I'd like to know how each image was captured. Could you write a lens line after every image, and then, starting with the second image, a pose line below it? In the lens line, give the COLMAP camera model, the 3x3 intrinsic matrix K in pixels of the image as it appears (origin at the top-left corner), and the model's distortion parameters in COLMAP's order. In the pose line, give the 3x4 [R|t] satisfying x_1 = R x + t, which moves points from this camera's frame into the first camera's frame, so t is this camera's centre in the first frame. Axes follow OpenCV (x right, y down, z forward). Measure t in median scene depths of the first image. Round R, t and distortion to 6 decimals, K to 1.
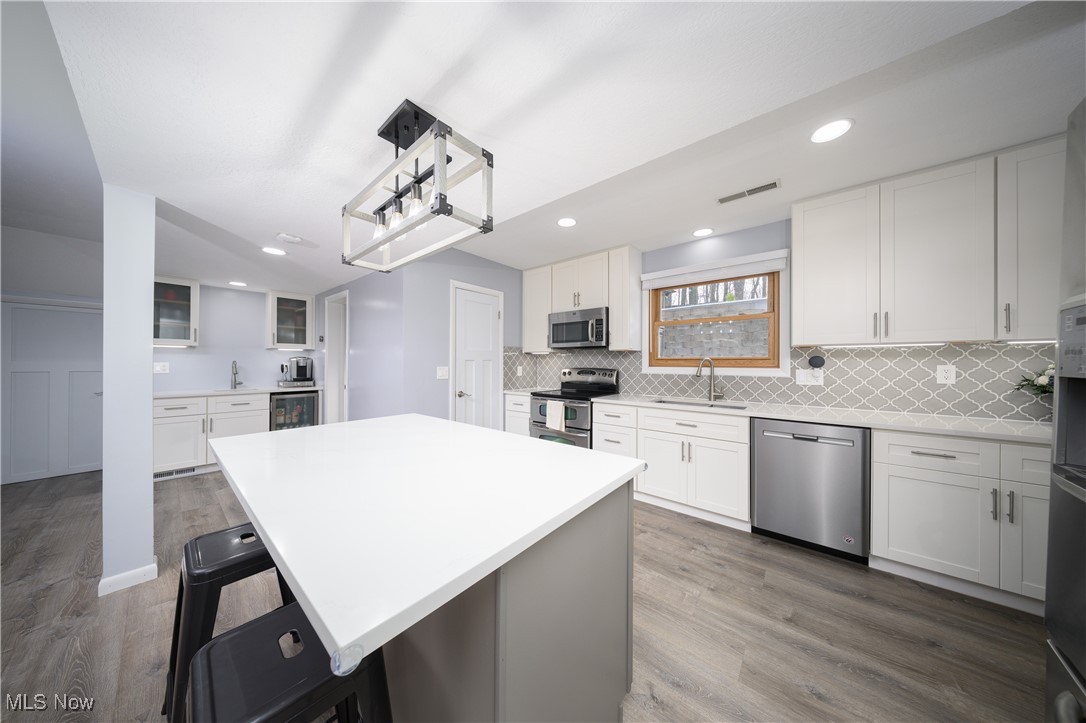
lens RADIAL K [[320.5, 0, 546.6], [0, 320.5, 361.7], [0, 0, 1]] dist [-0.000421, -0.000082]
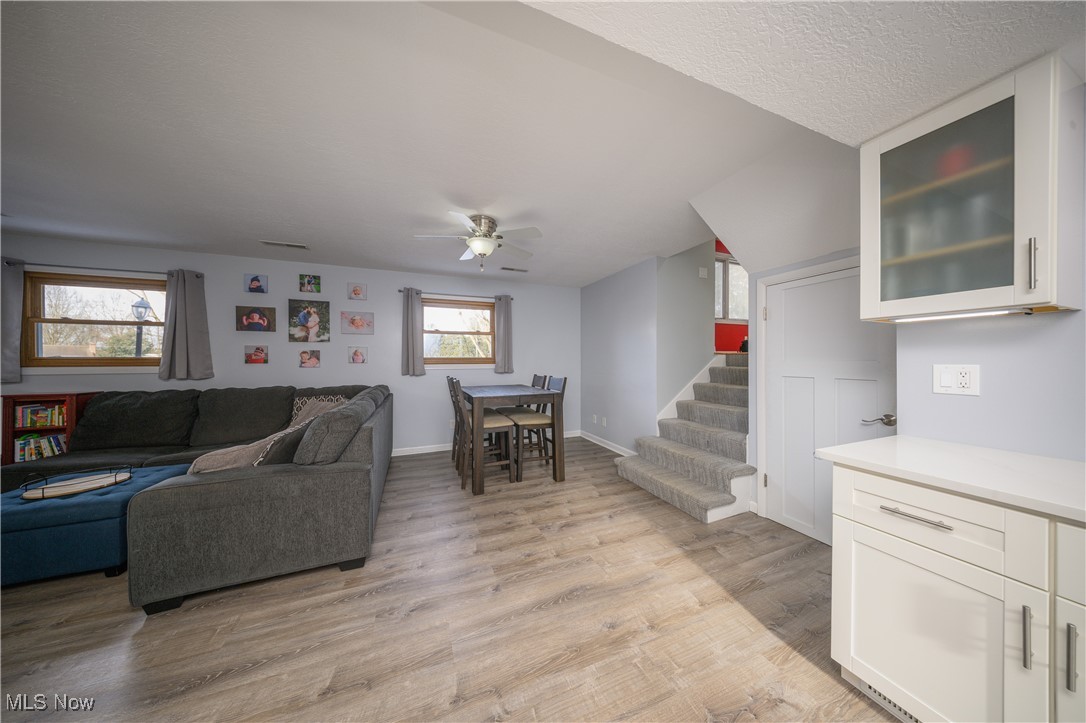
lens RADIAL K [[320.5, 0, 546.6], [0, 320.5, 361.7], [0, 0, 1]] dist [-0.000421, -0.000082]
pose [[-0.464603, 0.002942, -0.885514, -0.671472], [0.003058, 0.999994, 0.001718, -0.003033], [0.885514, -0.001910, -0.464609, 0.768012]]
